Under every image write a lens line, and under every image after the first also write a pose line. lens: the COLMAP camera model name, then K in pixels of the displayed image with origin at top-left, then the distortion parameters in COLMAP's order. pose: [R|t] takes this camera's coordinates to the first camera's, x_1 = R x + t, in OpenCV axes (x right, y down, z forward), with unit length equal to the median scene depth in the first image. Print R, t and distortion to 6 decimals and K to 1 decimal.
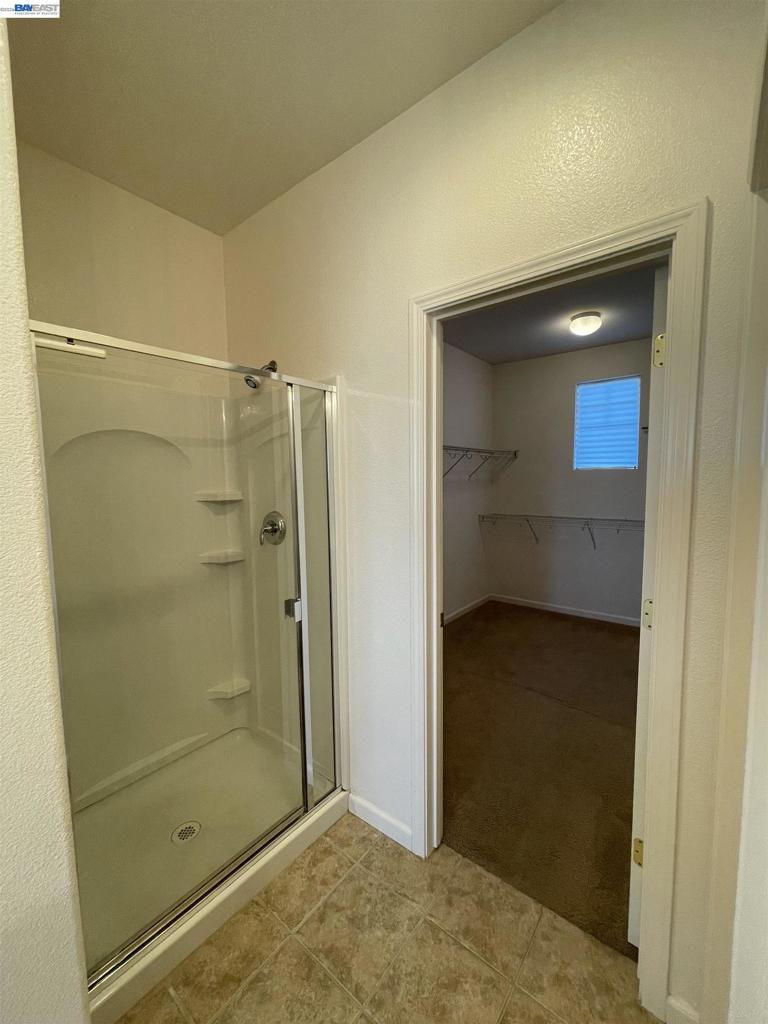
lens RADIAL K [[409.6, 0, 391.7], [0, 409.6, 511.6], [0, 0, 1]] dist [-0.004835, -0.000817]
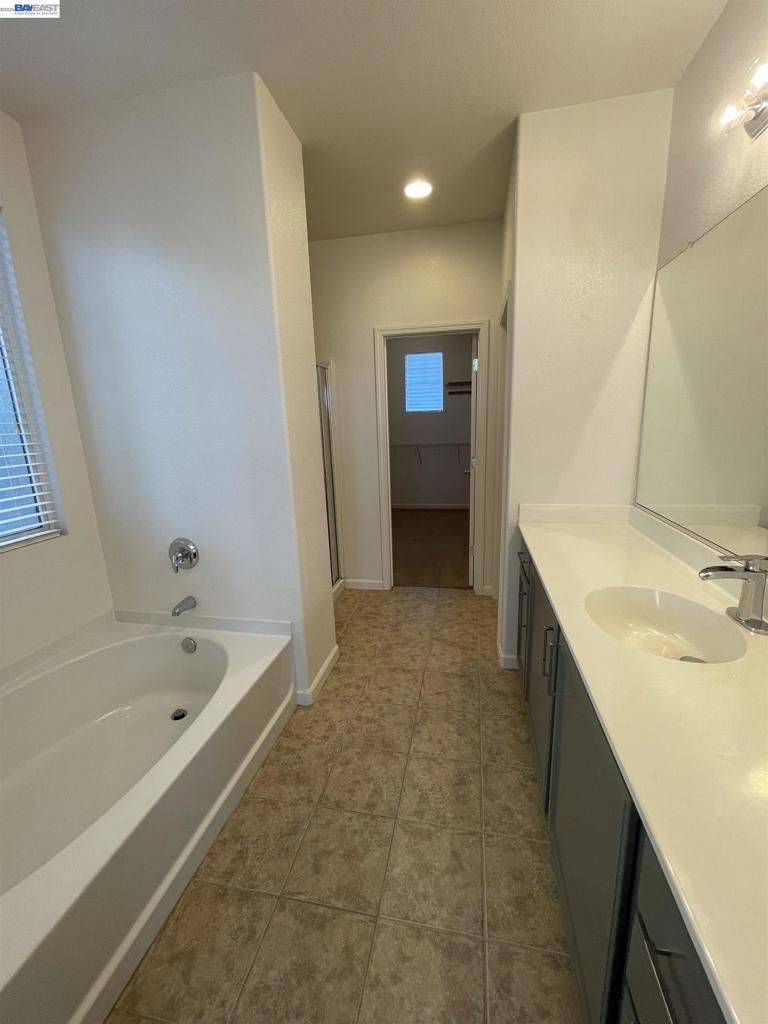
lens RADIAL K [[409.6, 0, 389.9], [0, 409.6, 512.8], [0, 0, 1]] dist [-0.004835, -0.000817]
pose [[0.889251, -0.117278, 0.442129, -0.880706], [0.058642, 0.987826, 0.144083, 0.120659], [-0.453644, -0.102199, 0.885303, -0.957596]]
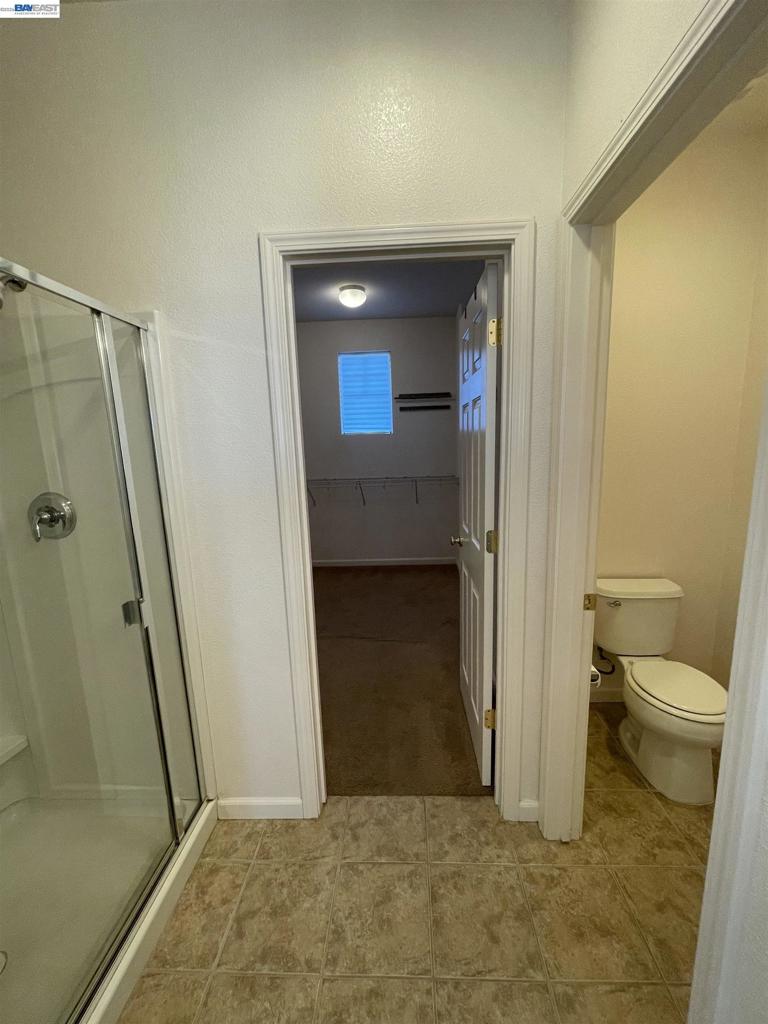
lens RADIAL K [[409.6, 0, 390.0], [0, 409.6, 510.8], [0, 0, 1]] dist [-0.004835, -0.000817]
pose [[0.808058, -0.115182, 0.577733, -0.283286], [0.071477, 0.992624, 0.097926, 0.004200], [-0.584750, -0.037836, 0.810331, 0.100310]]
